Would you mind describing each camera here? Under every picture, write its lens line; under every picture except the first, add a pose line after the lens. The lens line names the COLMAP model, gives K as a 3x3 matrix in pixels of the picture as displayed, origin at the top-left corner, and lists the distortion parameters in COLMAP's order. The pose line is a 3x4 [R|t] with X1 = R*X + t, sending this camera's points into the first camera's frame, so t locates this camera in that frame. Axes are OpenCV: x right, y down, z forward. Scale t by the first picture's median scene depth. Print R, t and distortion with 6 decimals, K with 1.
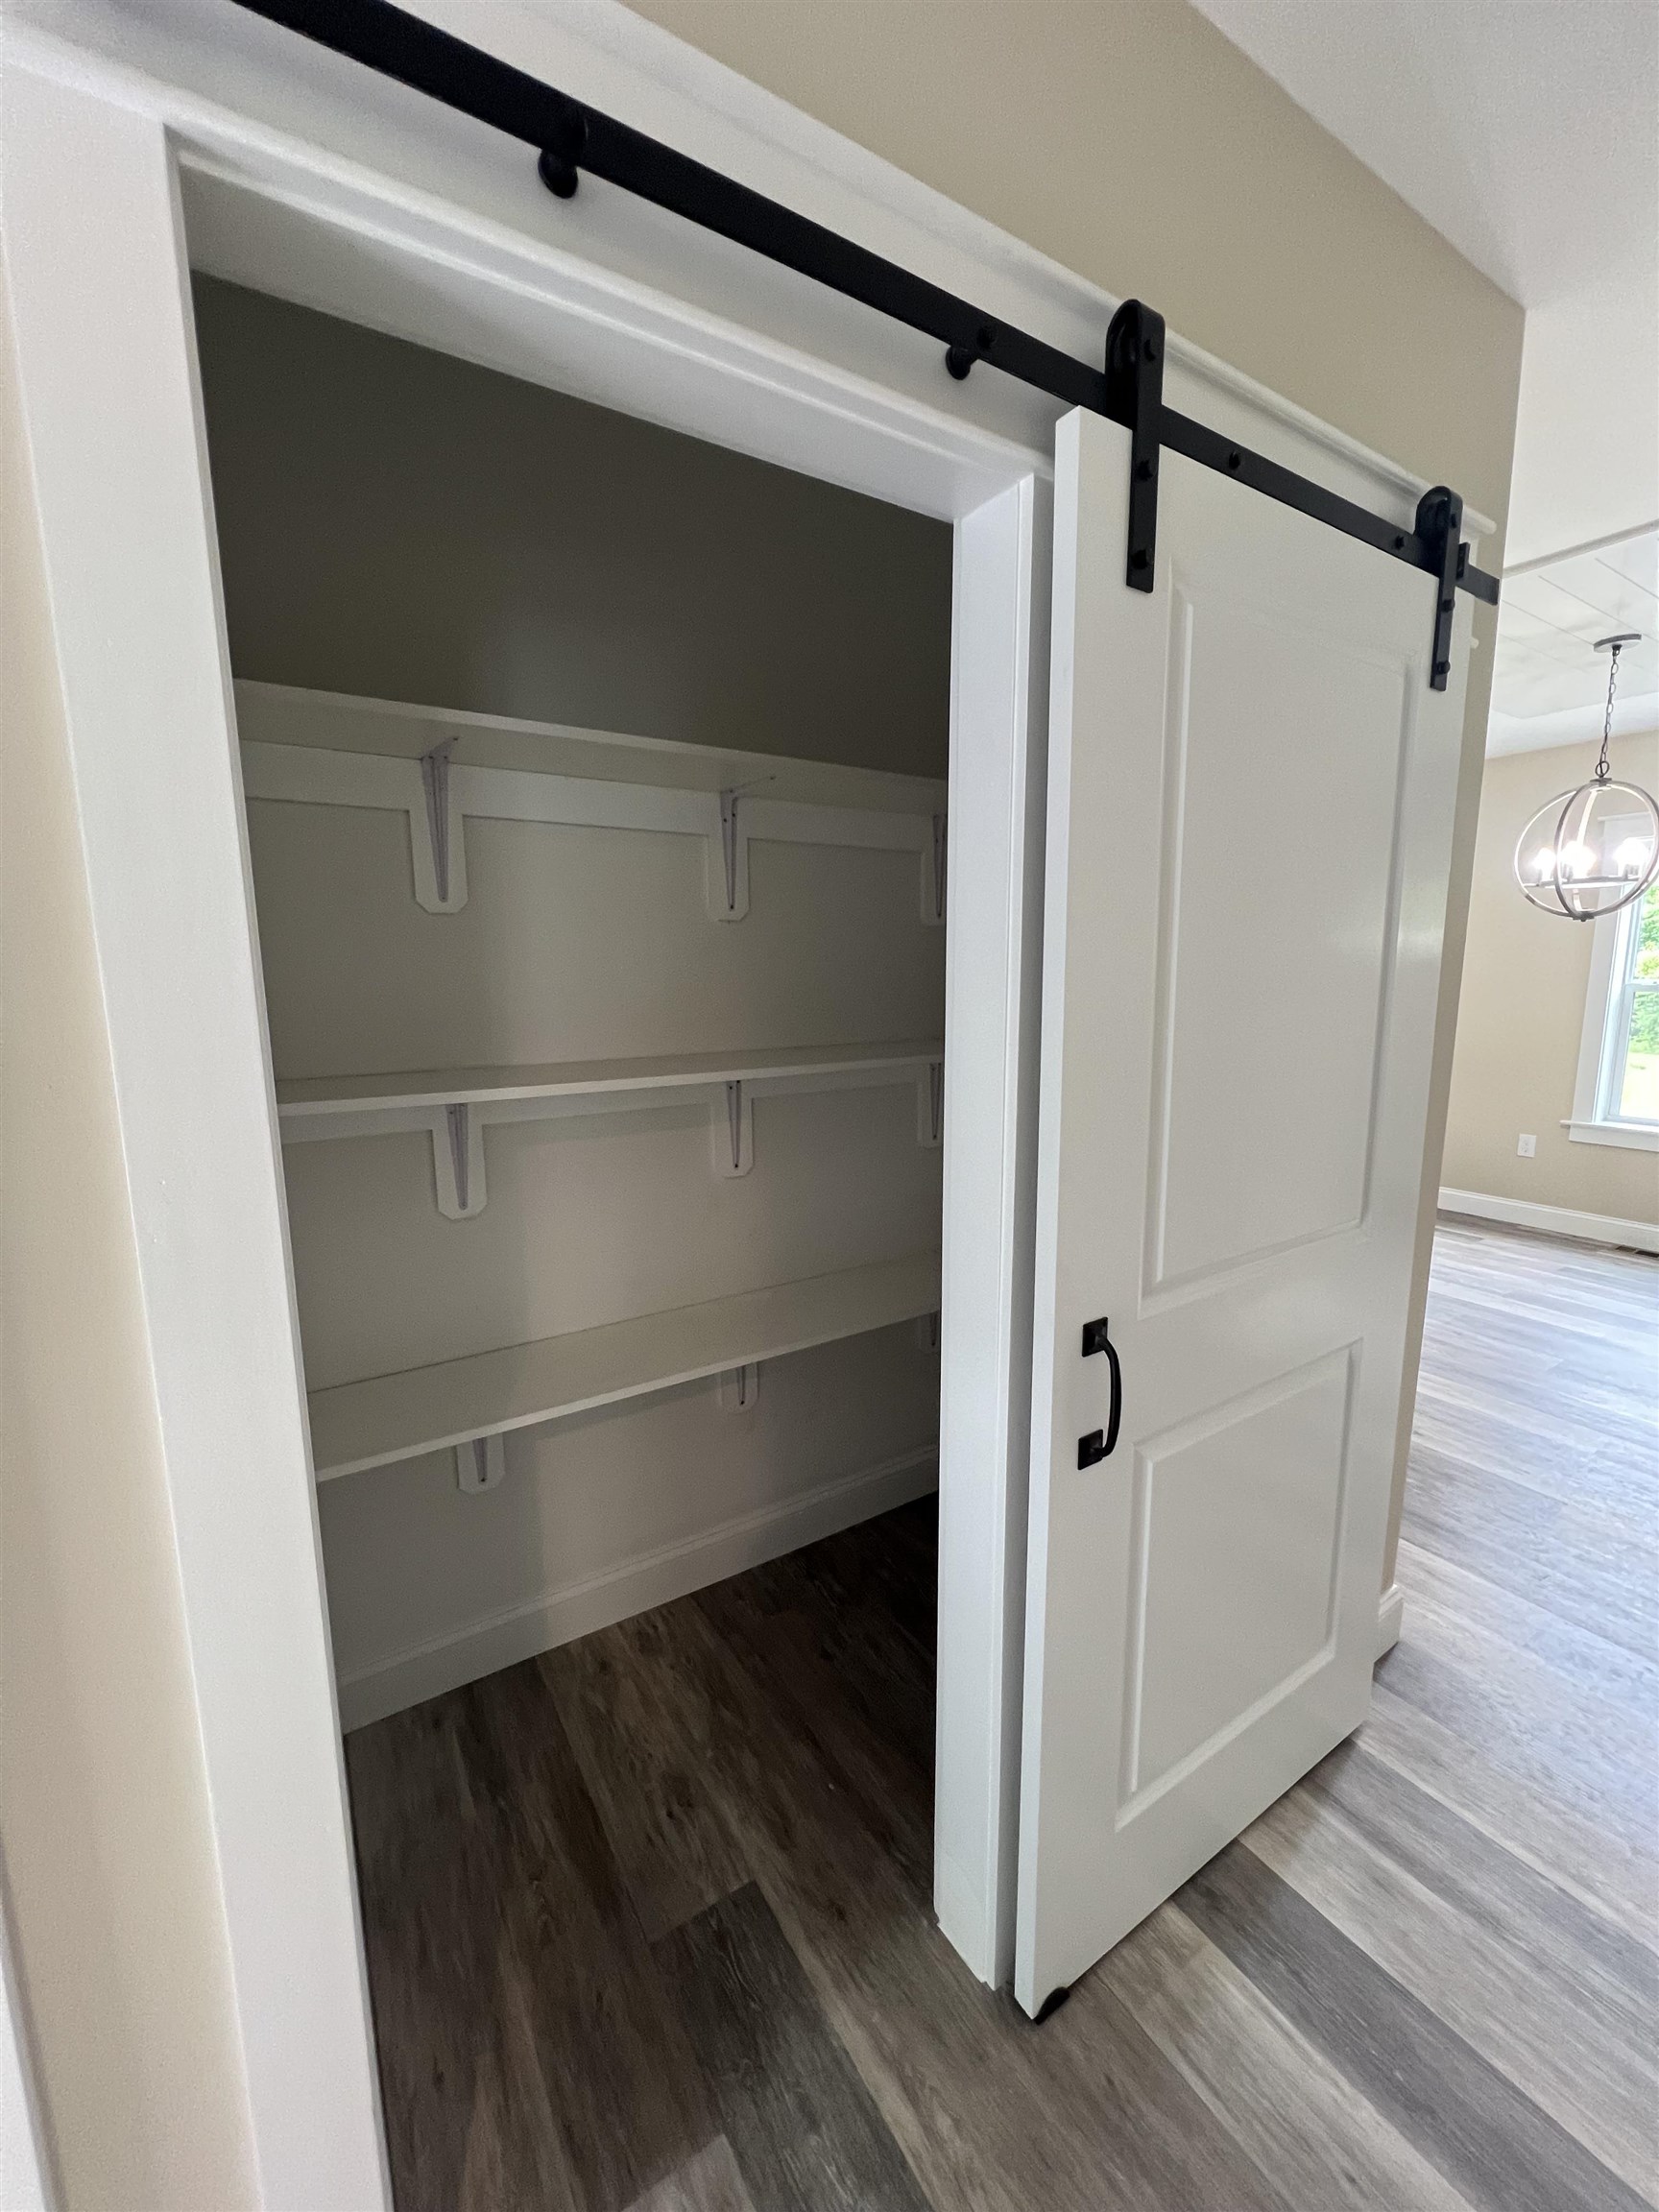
lens RADIAL K [[898.6, 0, 829.0], [0, 898.6, 1113.4], [0, 0, 1]] dist [-0.008111, 0.000070]
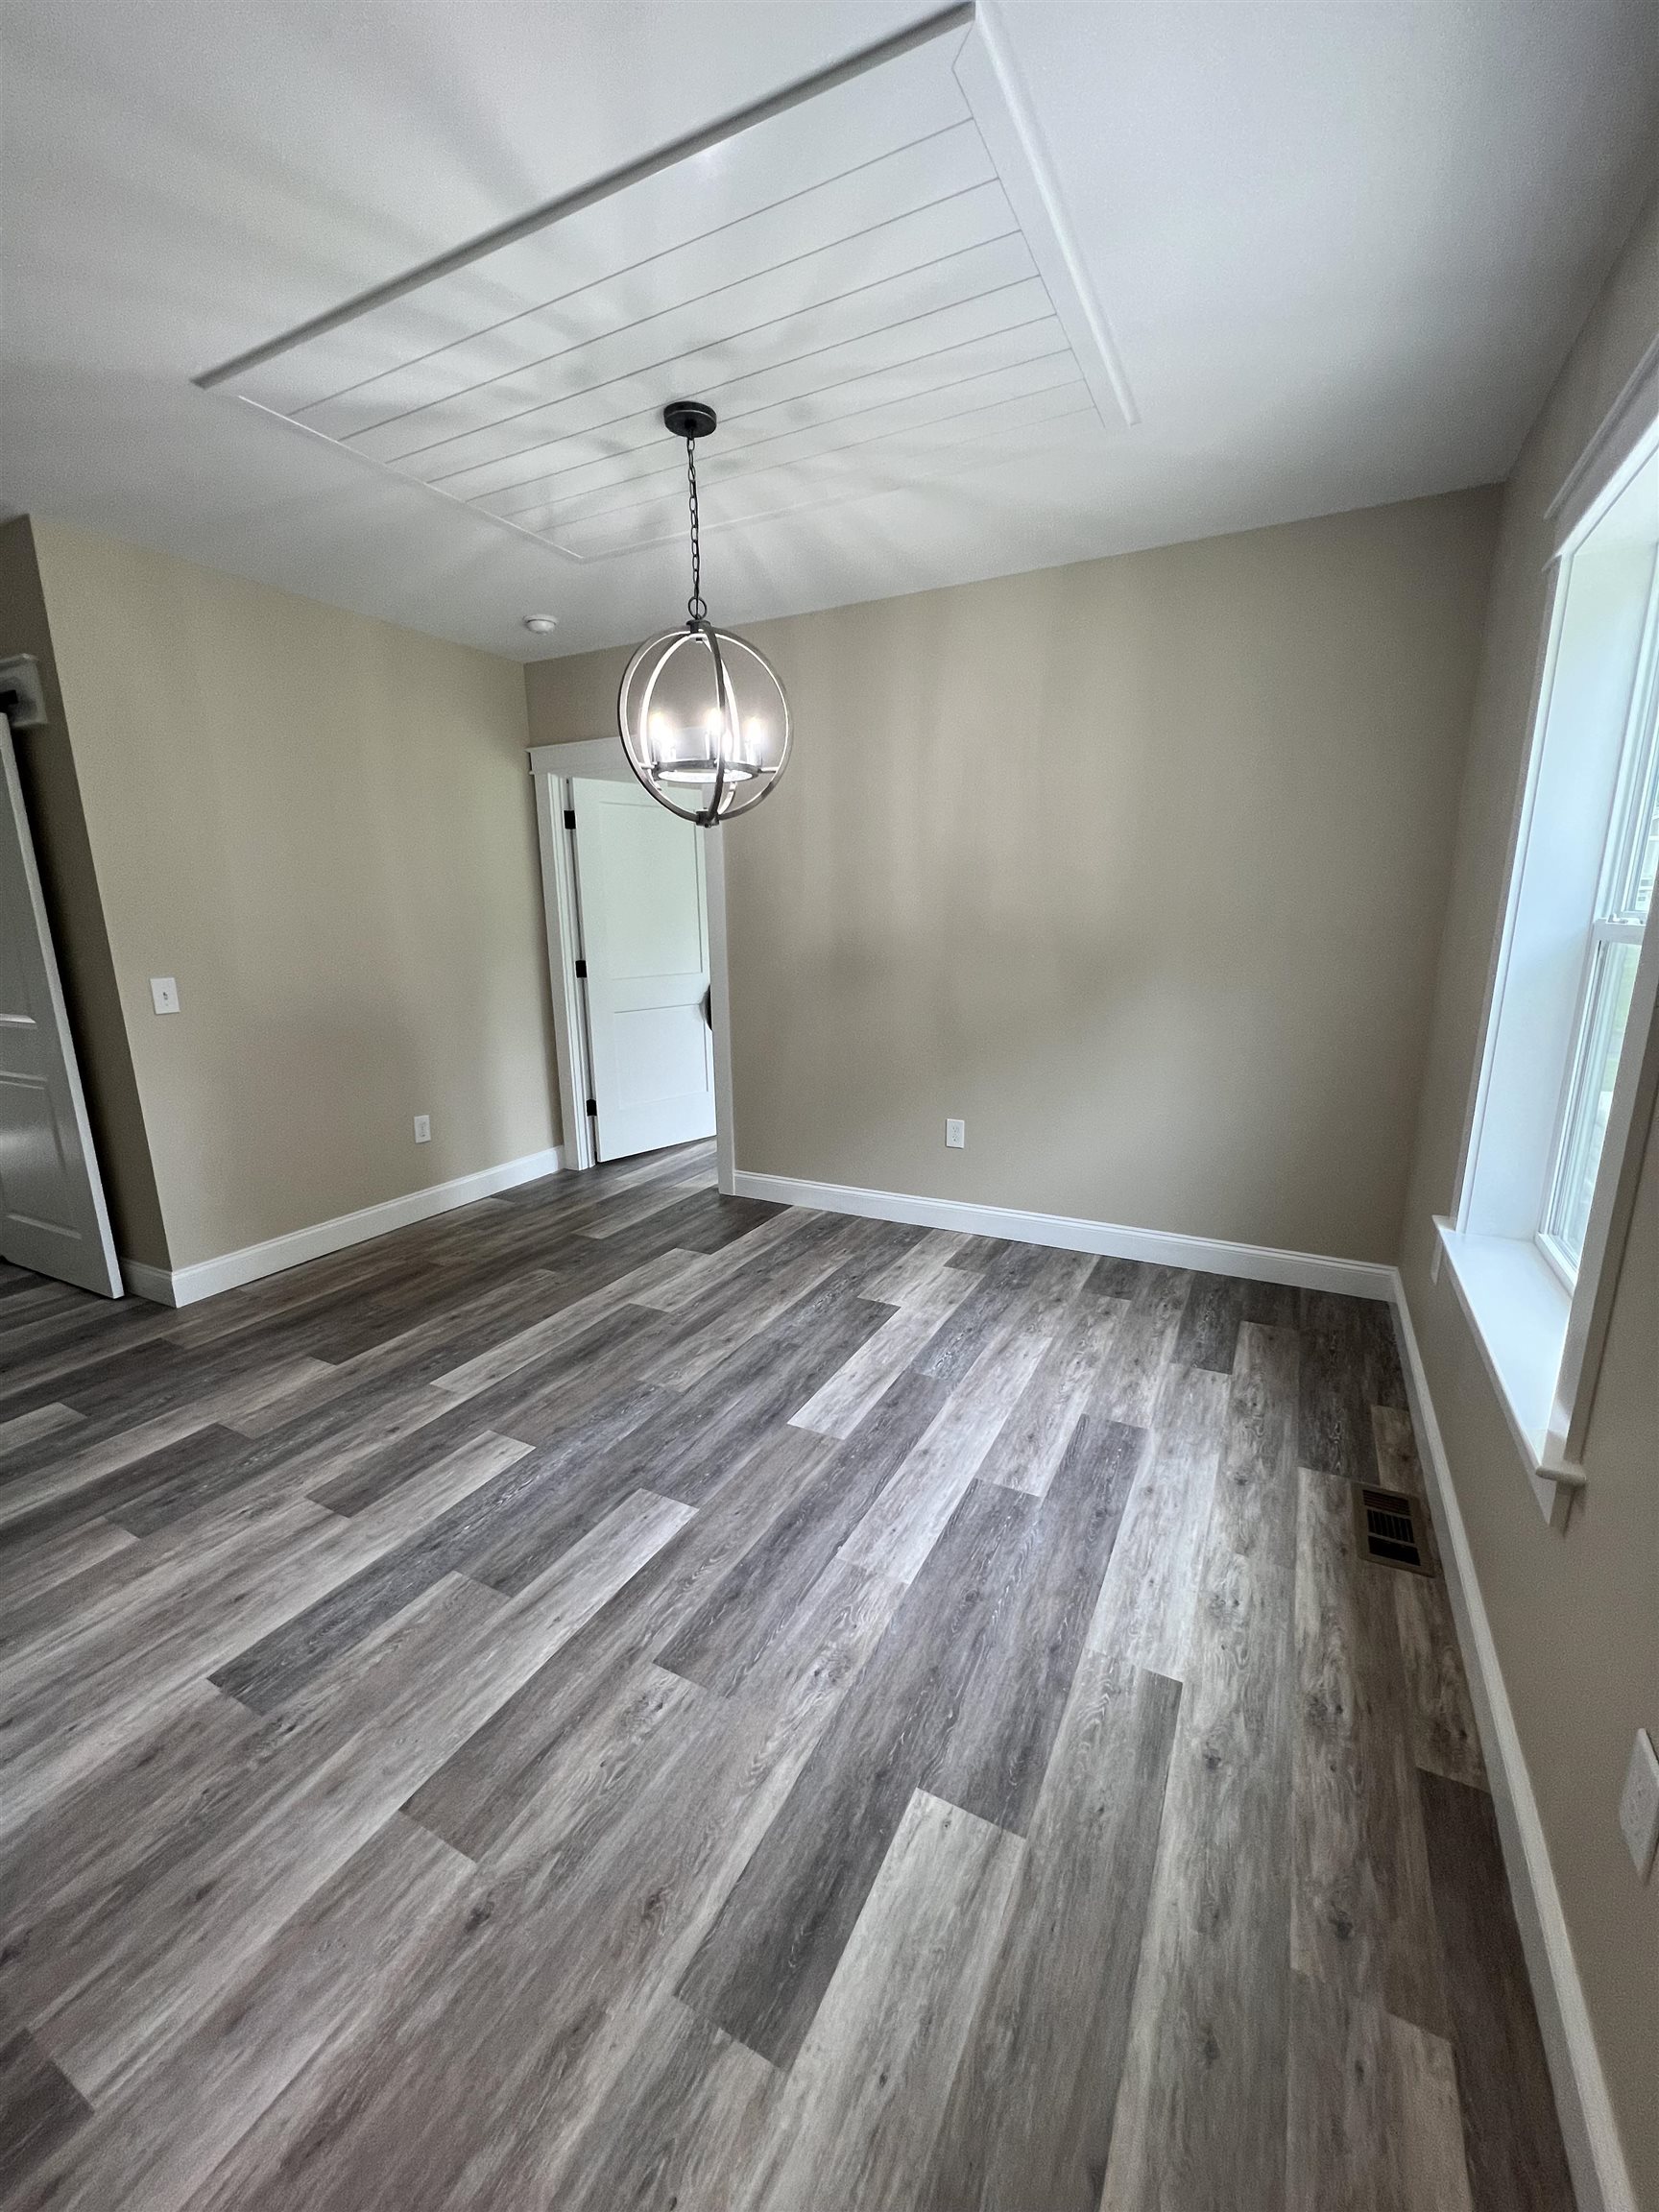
lens RADIAL K [[885.5, 0, 831.6], [0, 885.5, 1107.7], [0, 0, 1]] dist [-0.001295, 0.000509]
pose [[0.494836, 0.194644, -0.846907, 1.340956], [-0.135320, 0.979962, 0.146158, -0.093549], [0.858385, 0.042279, 0.511260, 0.624736]]
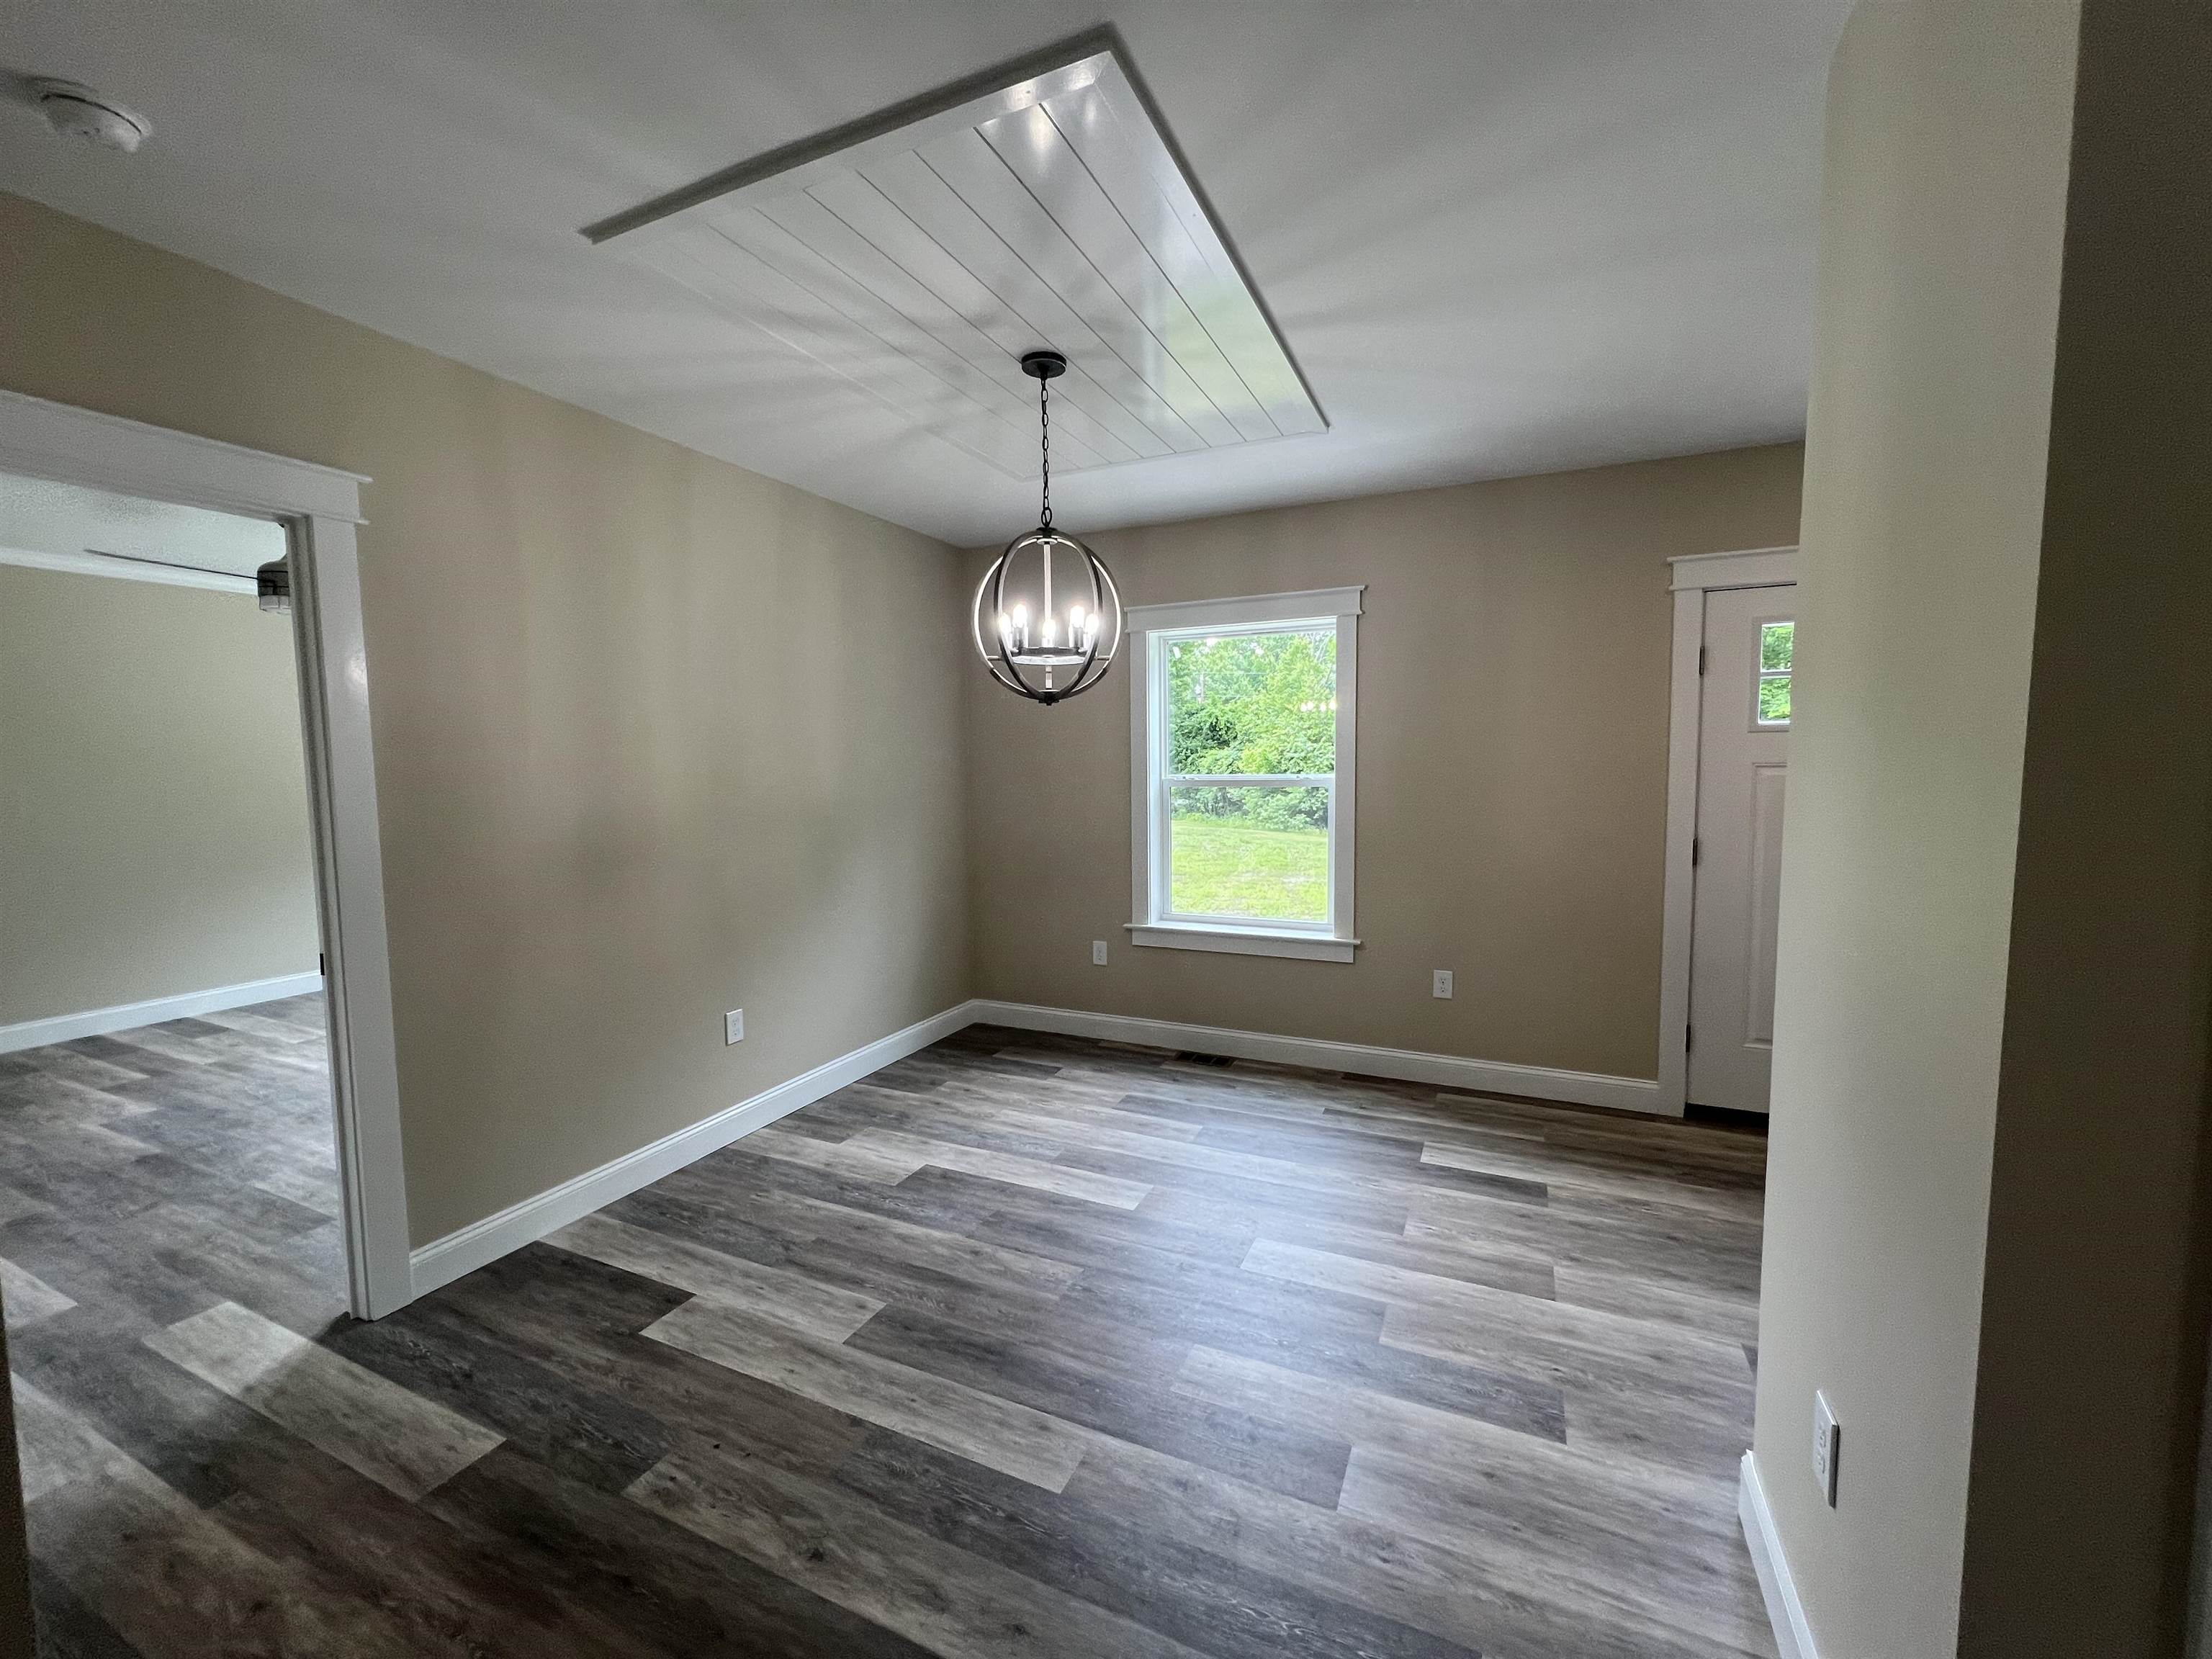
lens RADIAL K [[885.5, 0, 1108.6], [0, 885.5, 827.6], [0, 0, 1]] dist [-0.001295, 0.000509]
pose [[0.842819, -0.041014, 0.536632, 0.399856], [0.091493, 0.993497, -0.067764, -0.041112], [-0.530363, 0.106211, 0.841091, 0.276804]]
